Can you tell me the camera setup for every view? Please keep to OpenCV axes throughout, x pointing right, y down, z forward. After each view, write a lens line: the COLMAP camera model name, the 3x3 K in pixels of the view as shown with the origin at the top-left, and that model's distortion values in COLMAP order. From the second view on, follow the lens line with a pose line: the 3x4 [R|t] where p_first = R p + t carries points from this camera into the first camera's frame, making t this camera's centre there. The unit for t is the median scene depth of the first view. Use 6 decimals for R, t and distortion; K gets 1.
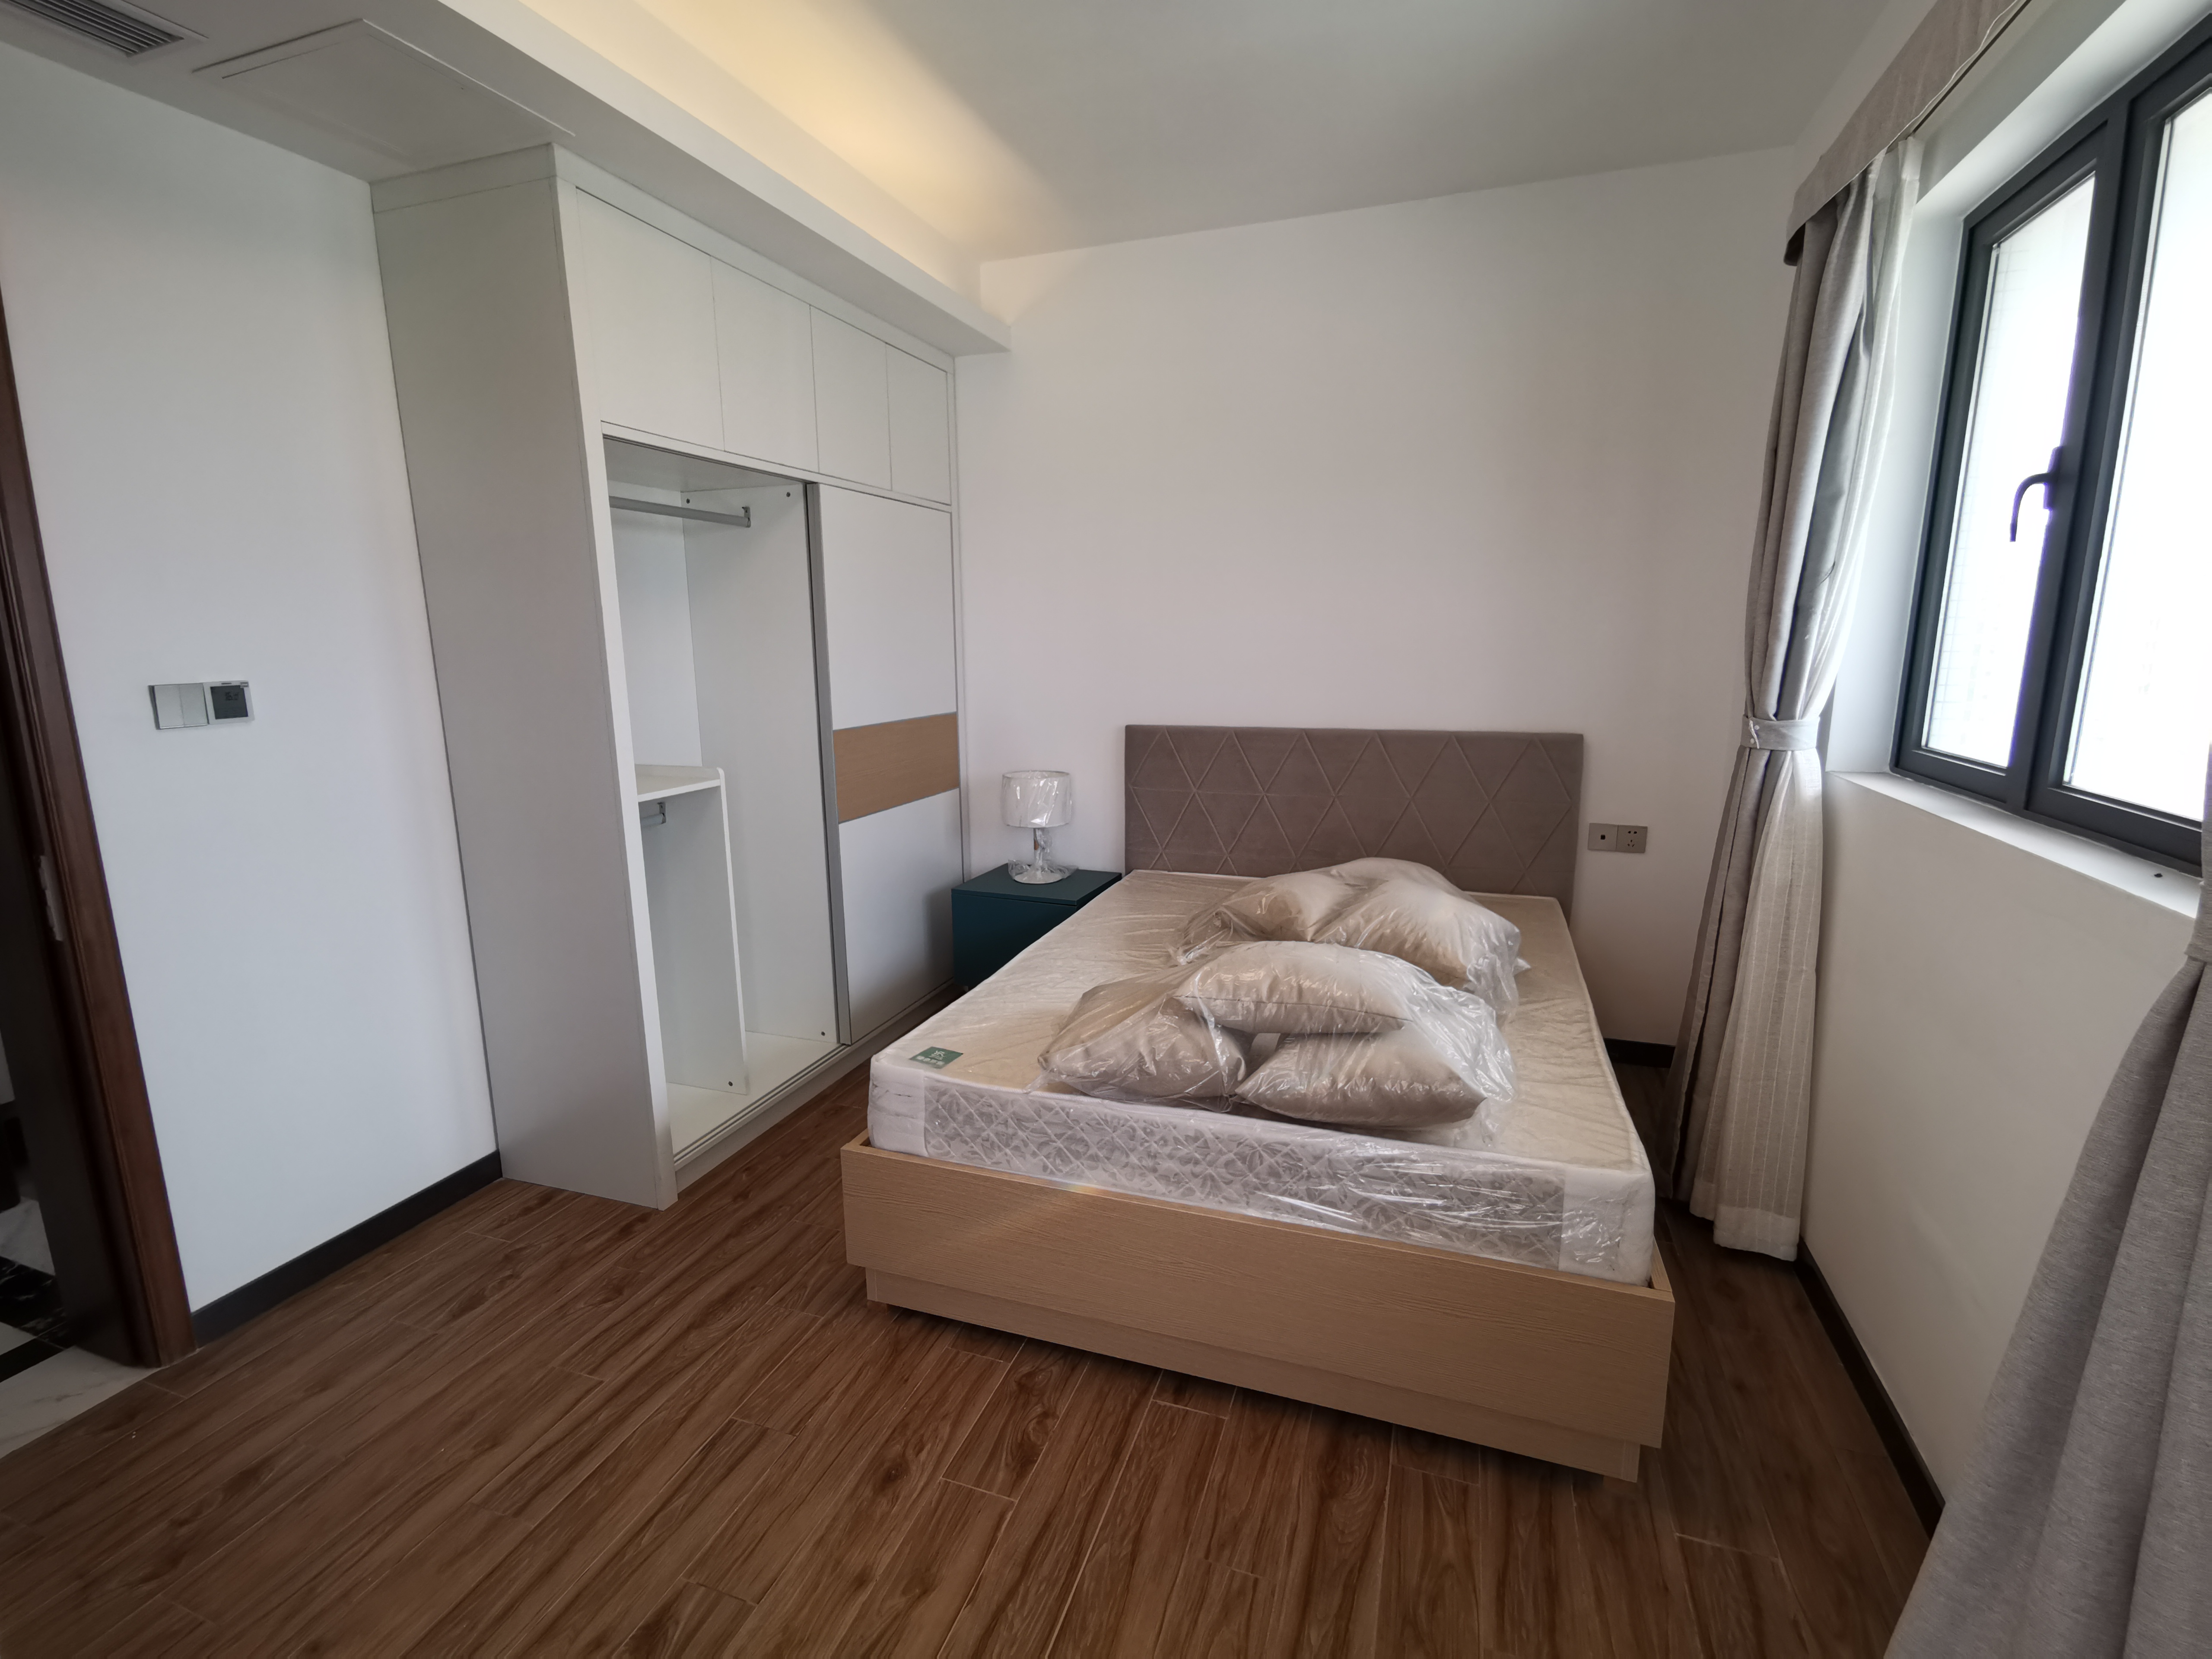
lens RADIAL K [[1012.7, 0, 1106.1], [0, 1012.7, 821.0], [0, 0, 1]] dist [0.004502, 0.000447]
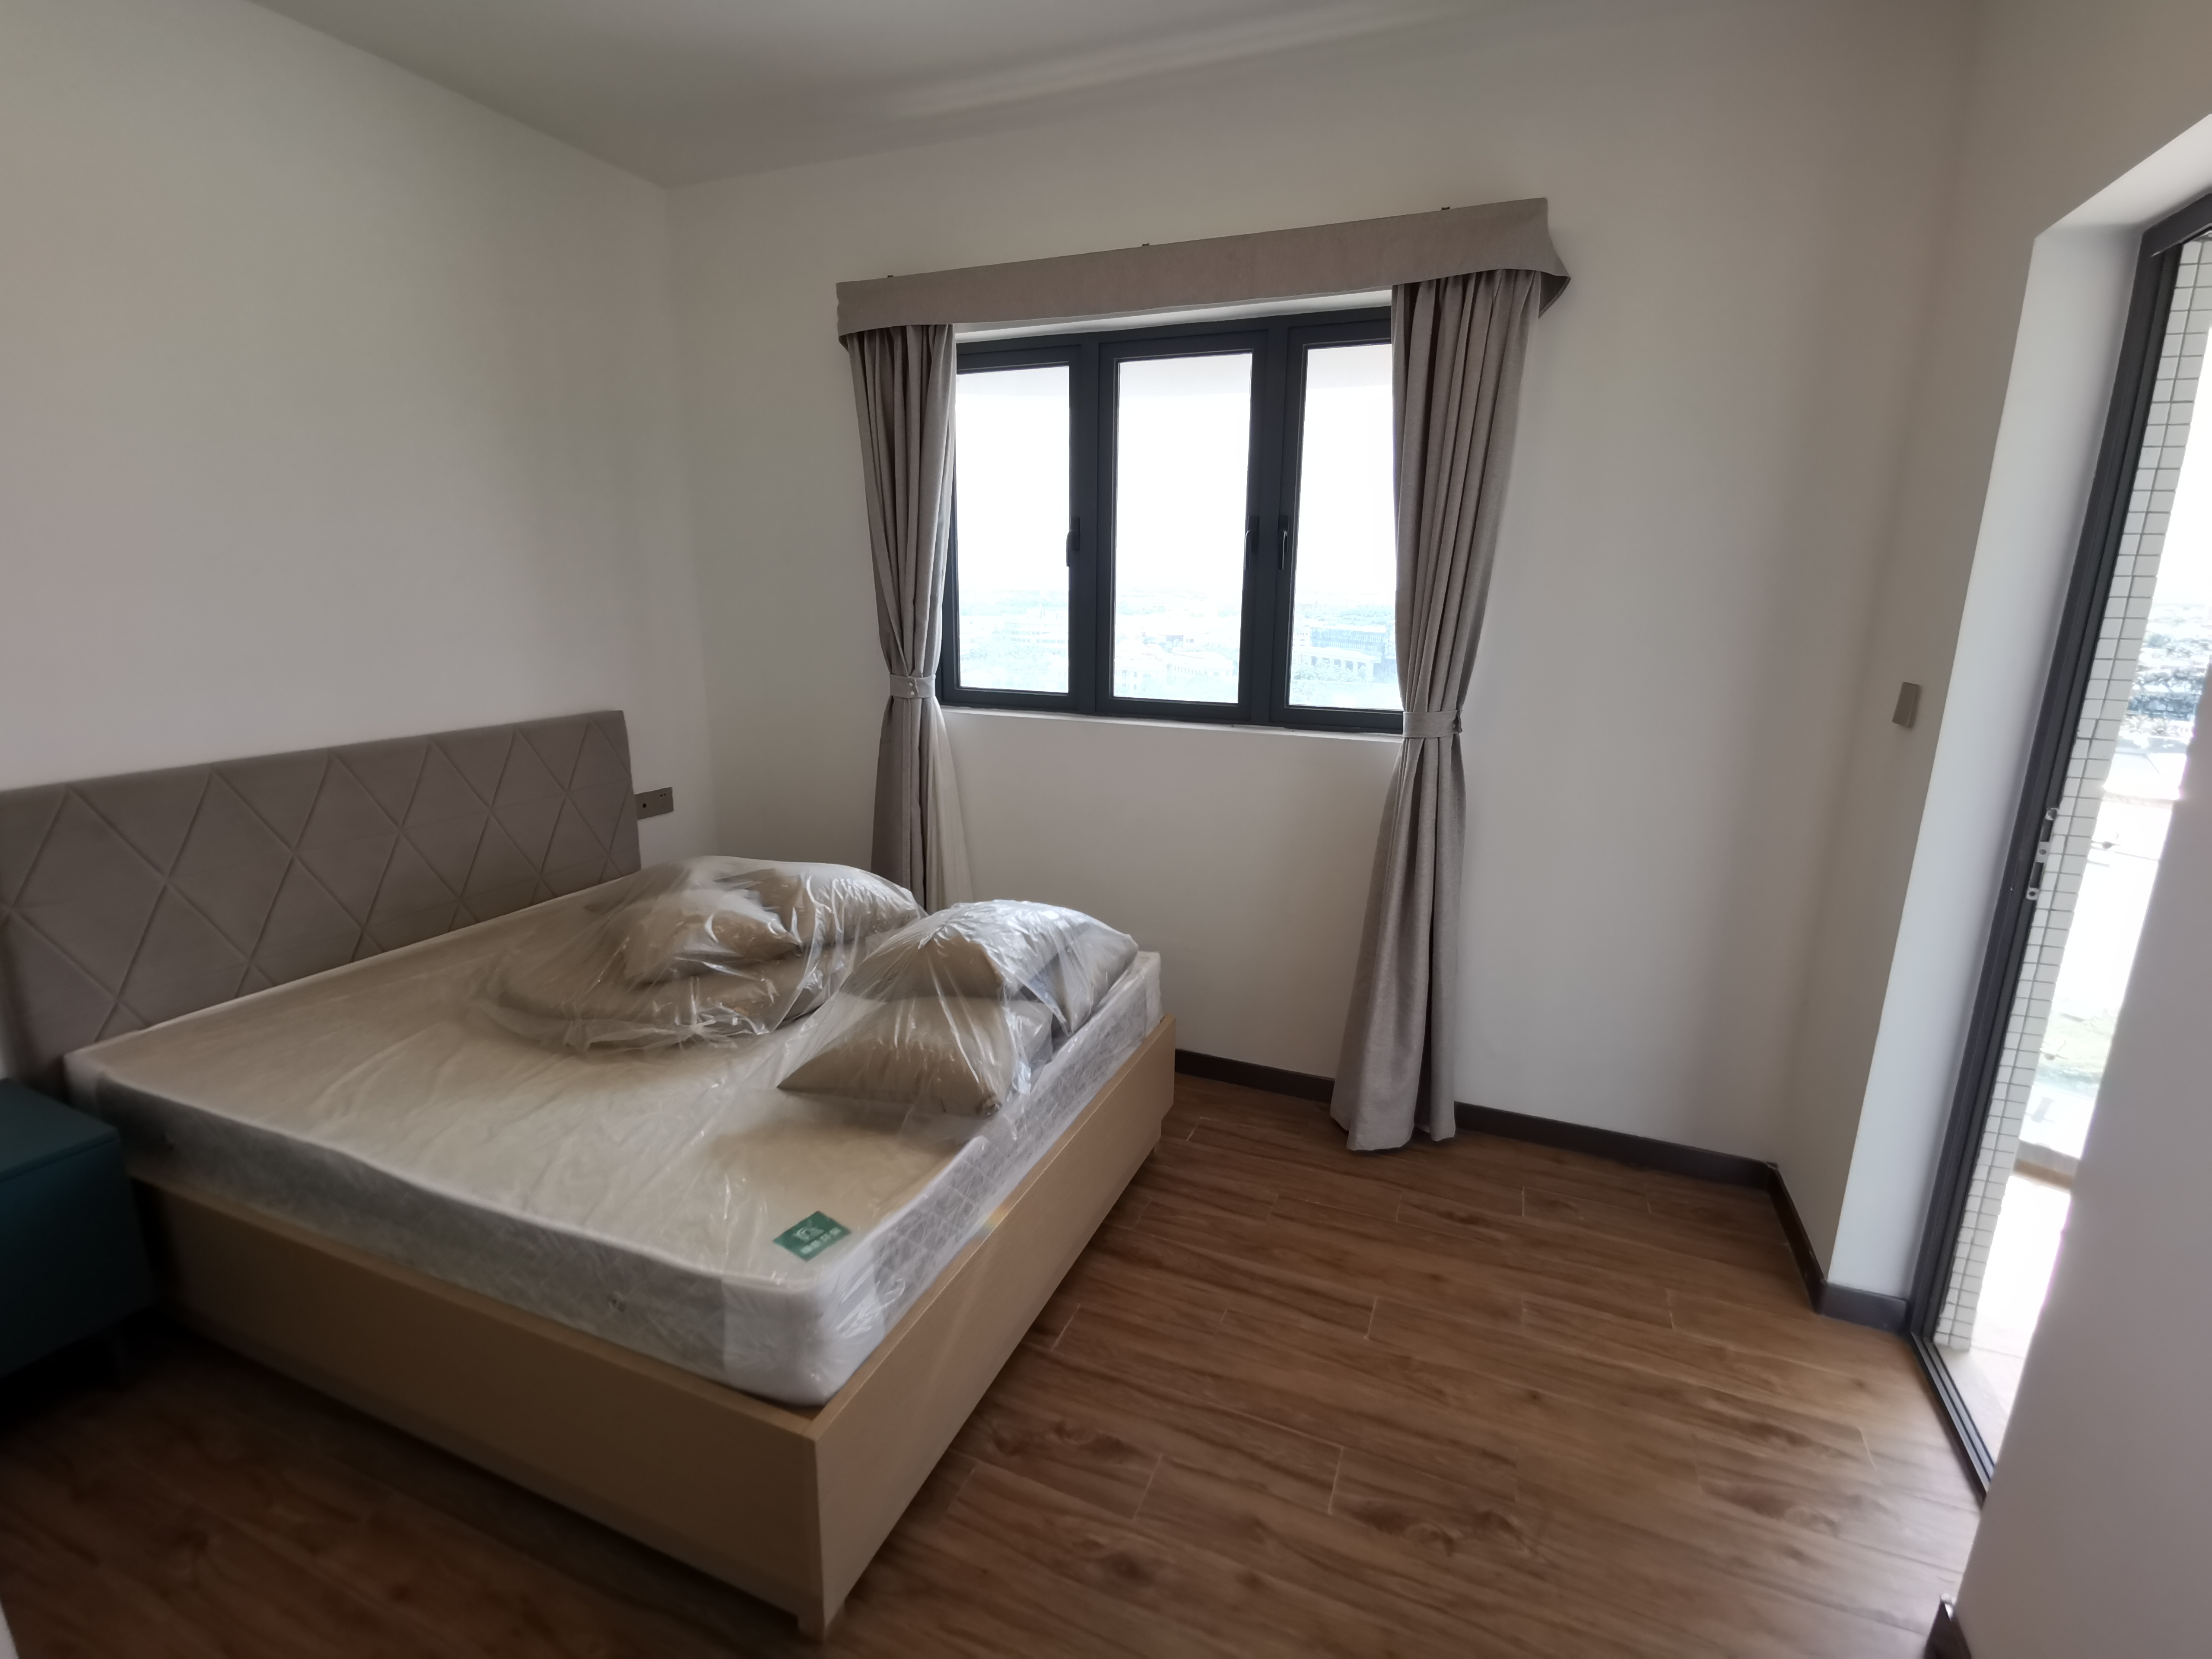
lens RADIAL K [[1012.7, 0, 1108.0], [0, 1012.7, 828.8], [0, 0, 1]] dist [0.004502, 0.000447]
pose [[0.045352, -0.218277, 0.974832, -0.976080], [0.163100, 0.964360, 0.208344, -0.191722], [-0.985567, 0.149546, 0.079337, 0.866144]]
